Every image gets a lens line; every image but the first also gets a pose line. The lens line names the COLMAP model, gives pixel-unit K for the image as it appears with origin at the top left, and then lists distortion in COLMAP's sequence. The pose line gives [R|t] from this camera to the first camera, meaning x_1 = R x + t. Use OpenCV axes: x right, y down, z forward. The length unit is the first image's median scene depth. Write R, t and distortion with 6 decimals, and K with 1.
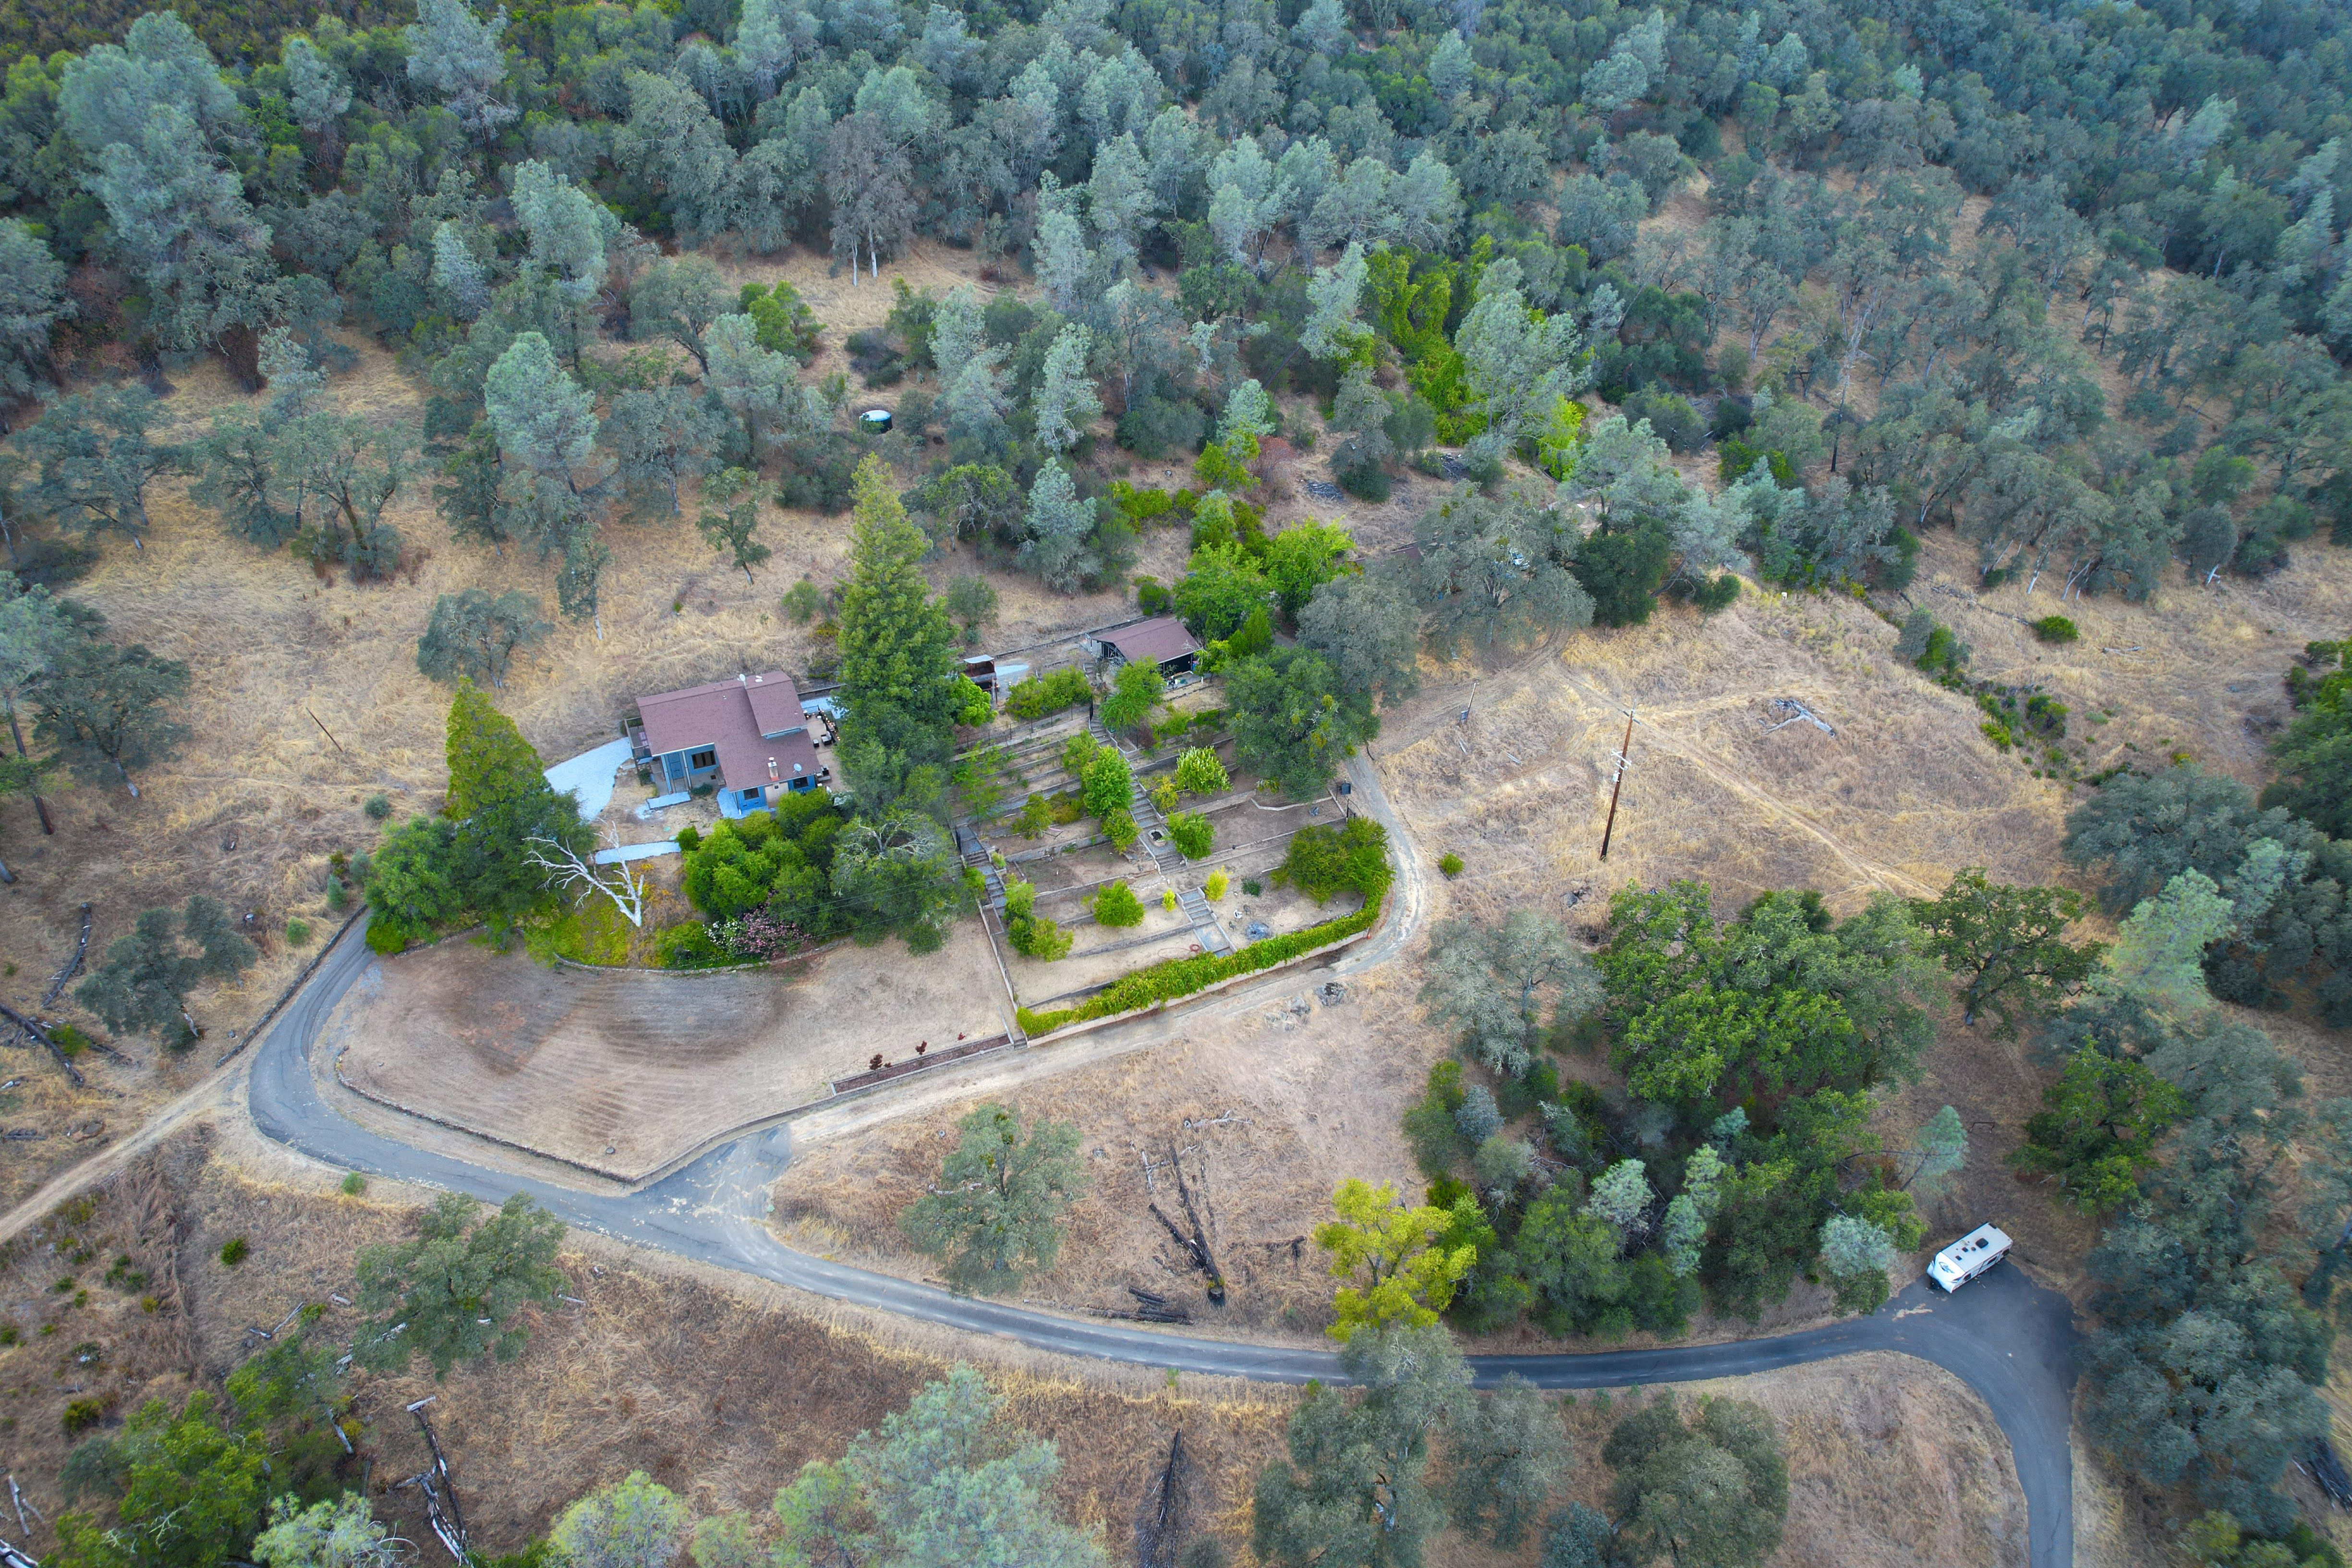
lens RADIAL K [[1498.0, 0, 1169.8], [0, 1498.0, 801.5], [0, 0, 1]] dist [-0.069395, 0.059690]
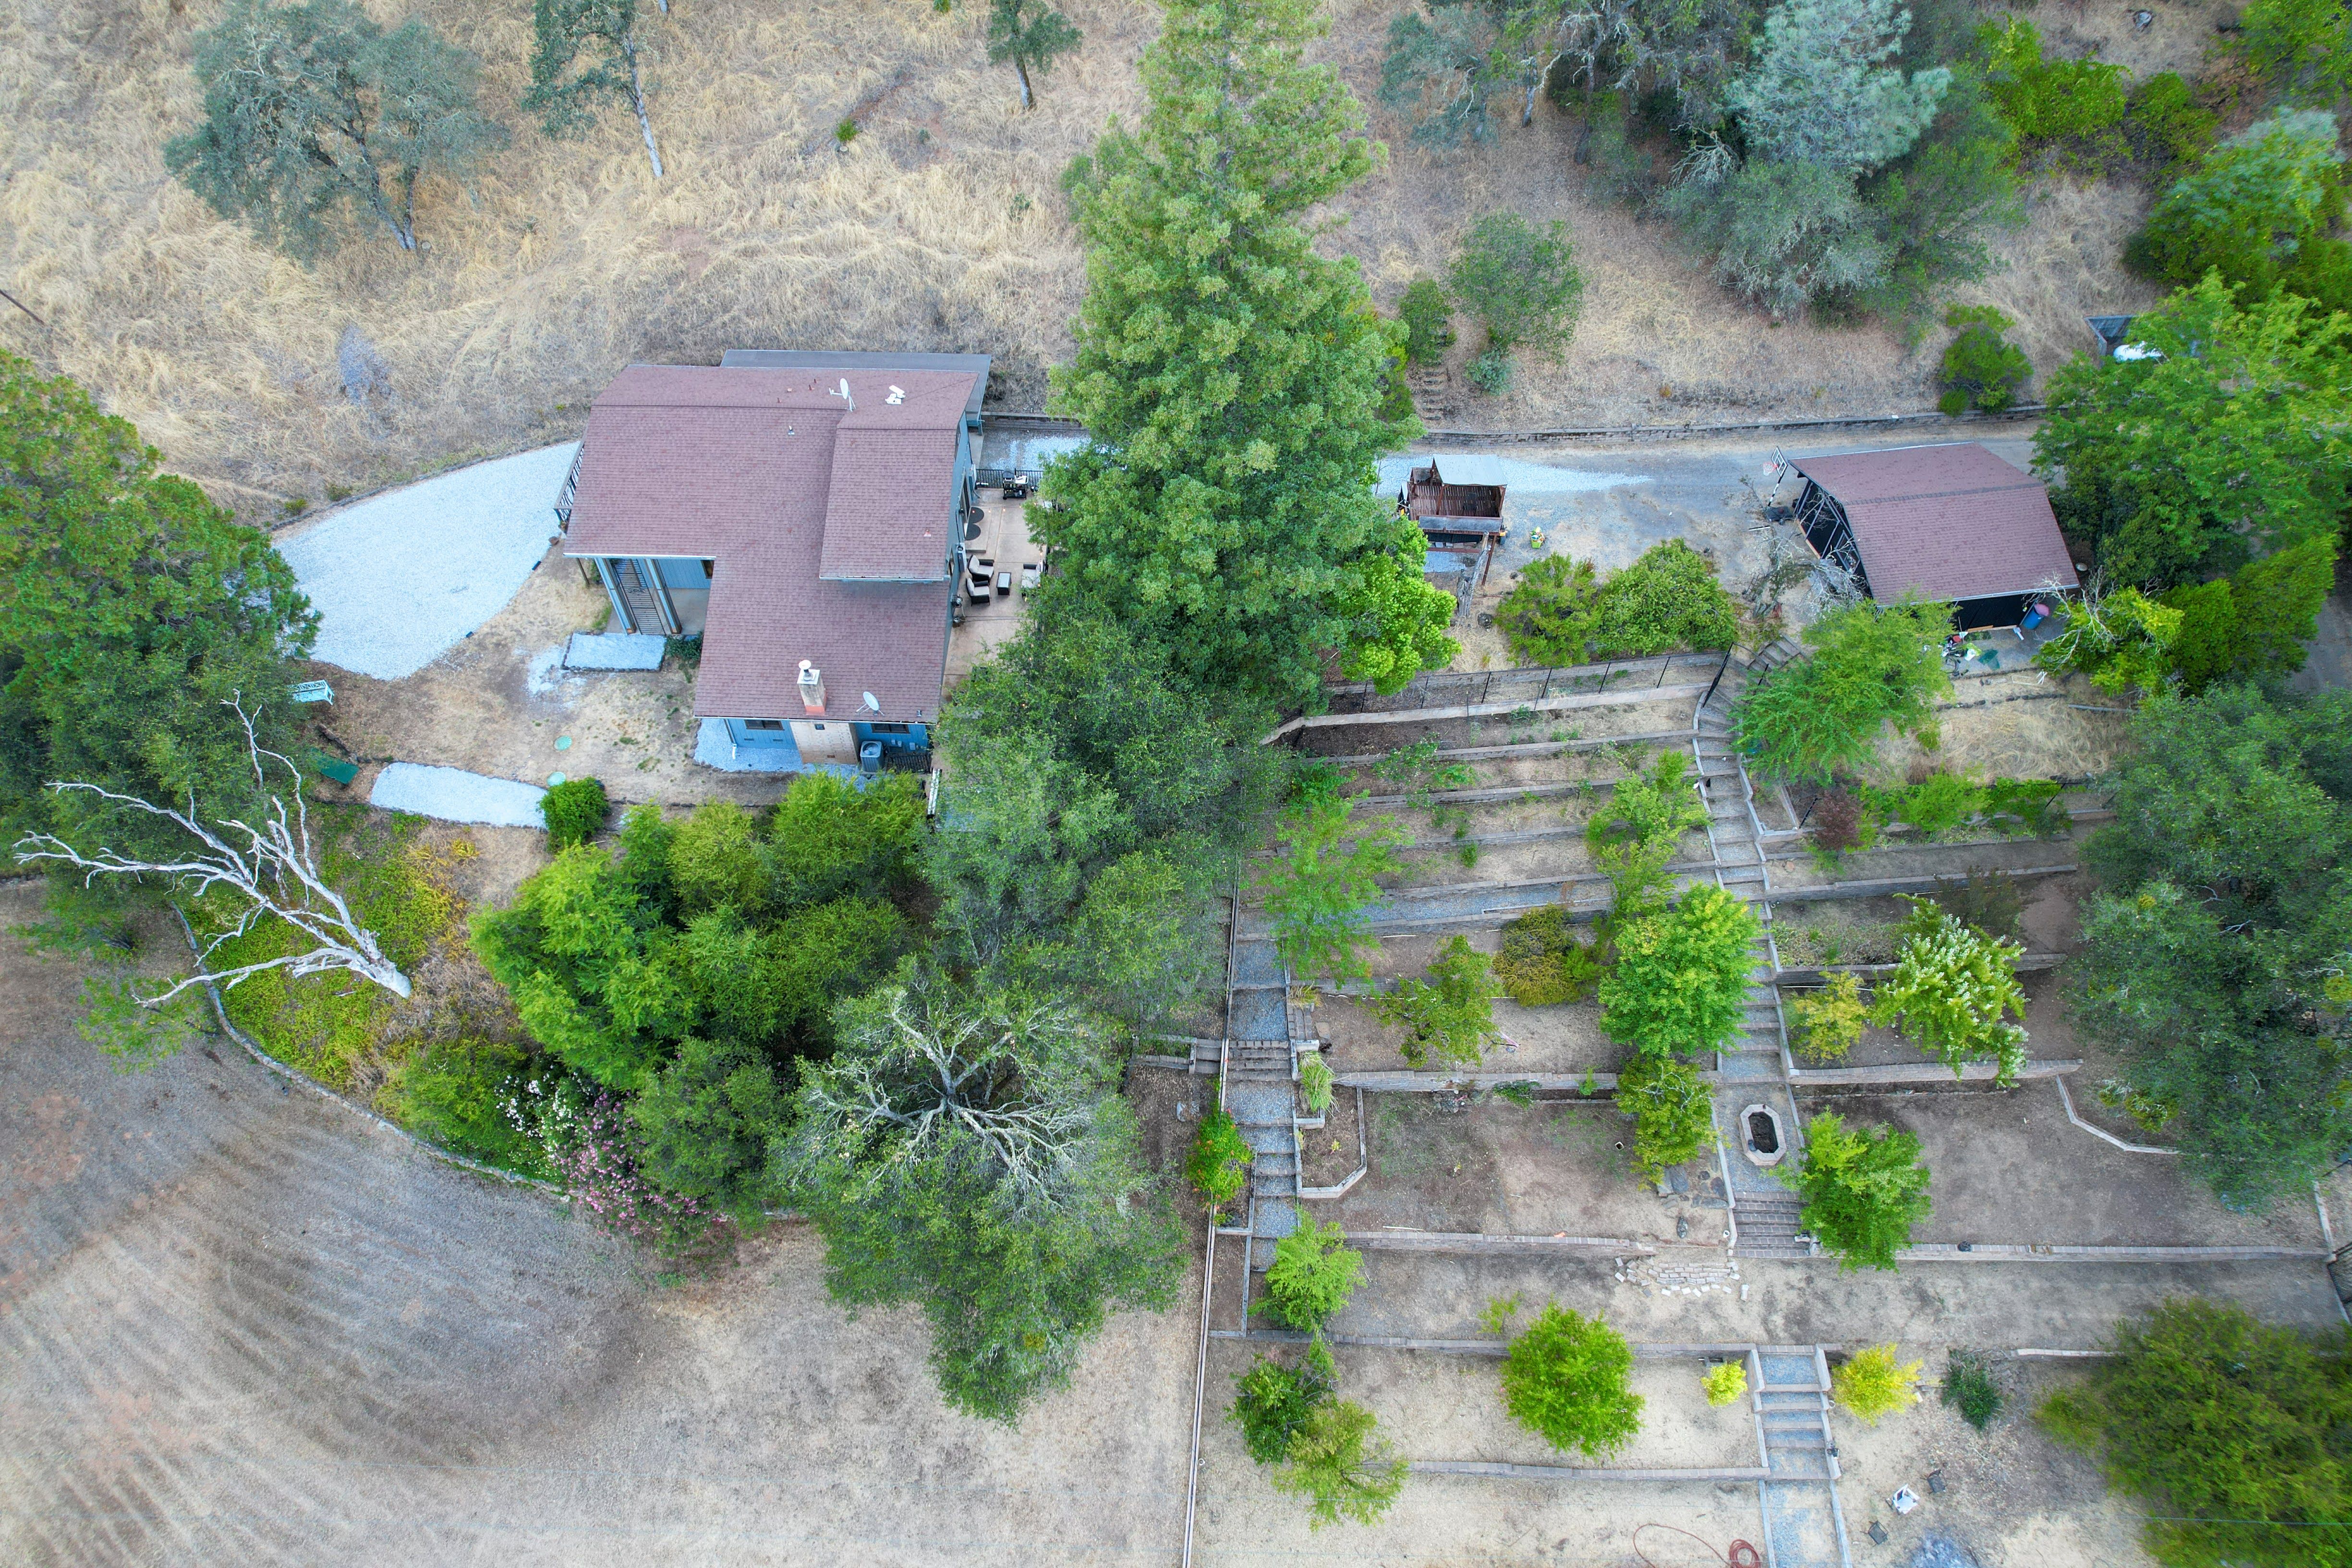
lens RADIAL K [[1498.0, 0, 1169.8], [0, 1498.0, 801.5], [0, 0, 1]] dist [-0.069395, 0.059690]
pose [[0.898069, 0.350610, -0.265602, -0.070448], [-0.243346, 0.899053, 0.363986, -0.145148], [0.366407, -0.262252, 0.892732, 0.647971]]
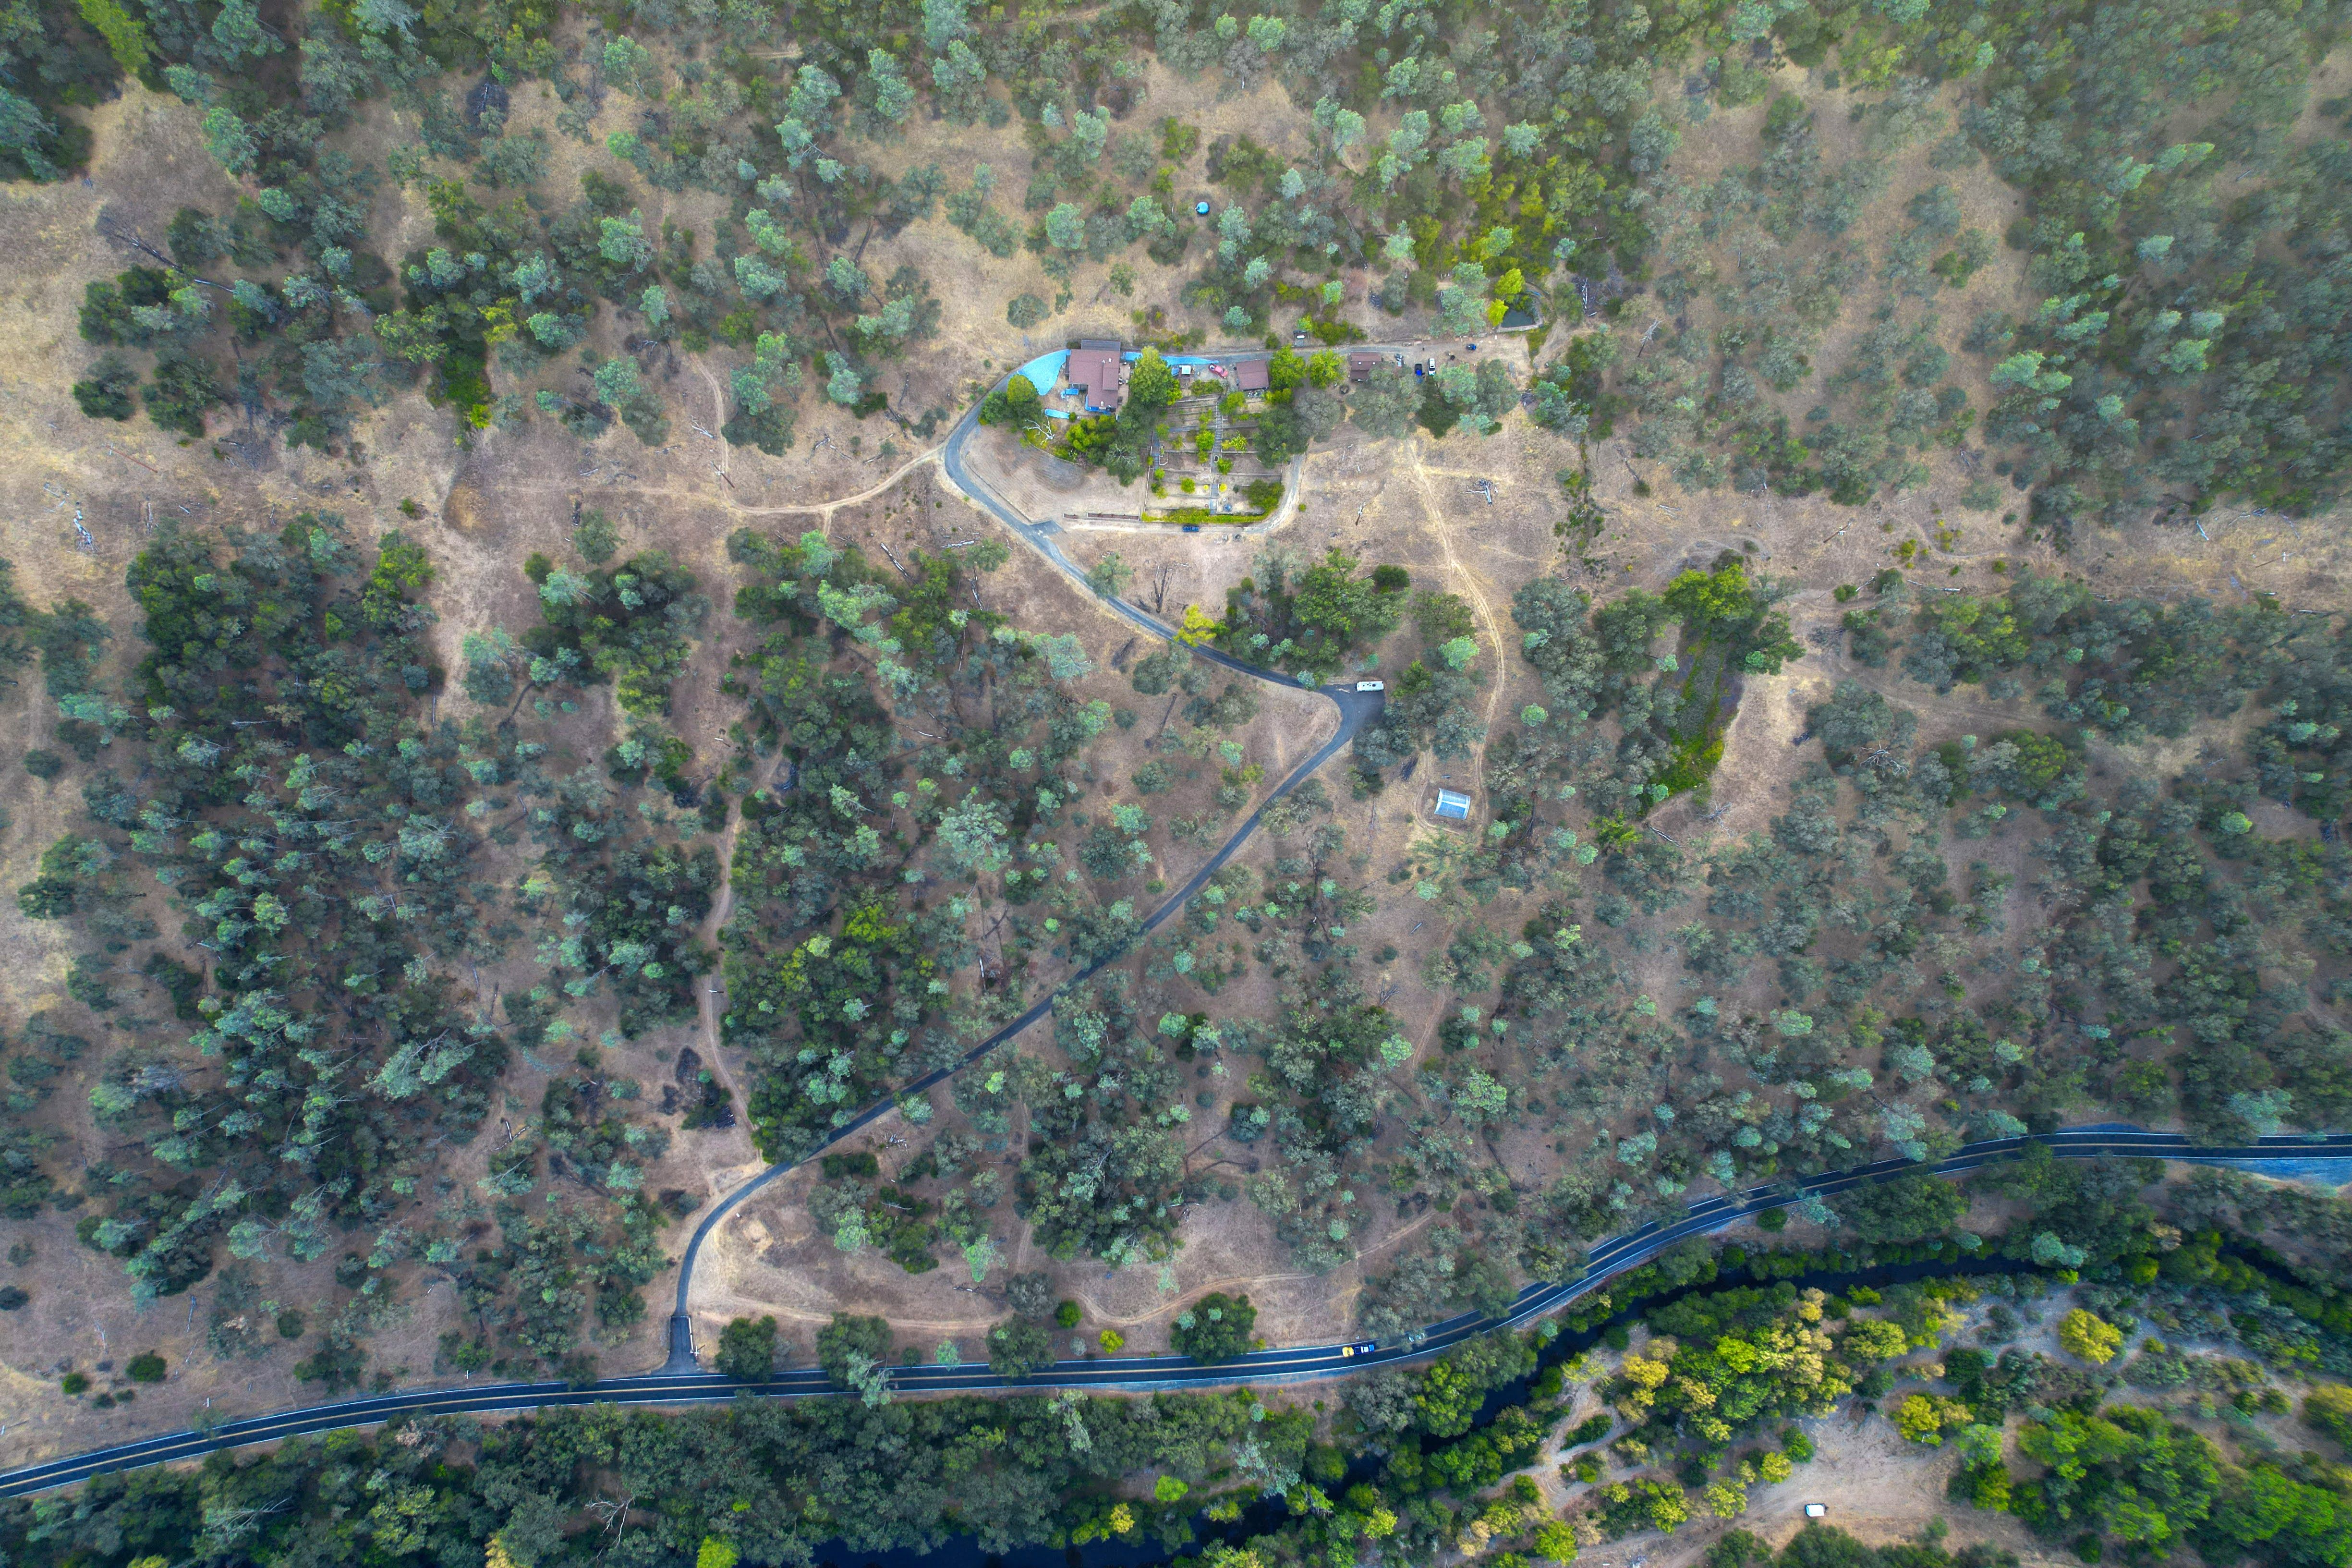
lens RADIAL K [[1498.0, 0, 1169.8], [0, 1498.0, 801.5], [0, 0, 1]] dist [-0.069395, 0.059690]
pose [[0.886710, 0.456840, -0.071013, 0.437381], [-0.251487, 0.605498, 0.755067, -1.803230], [0.387943, -0.651667, 0.651790, -1.442968]]
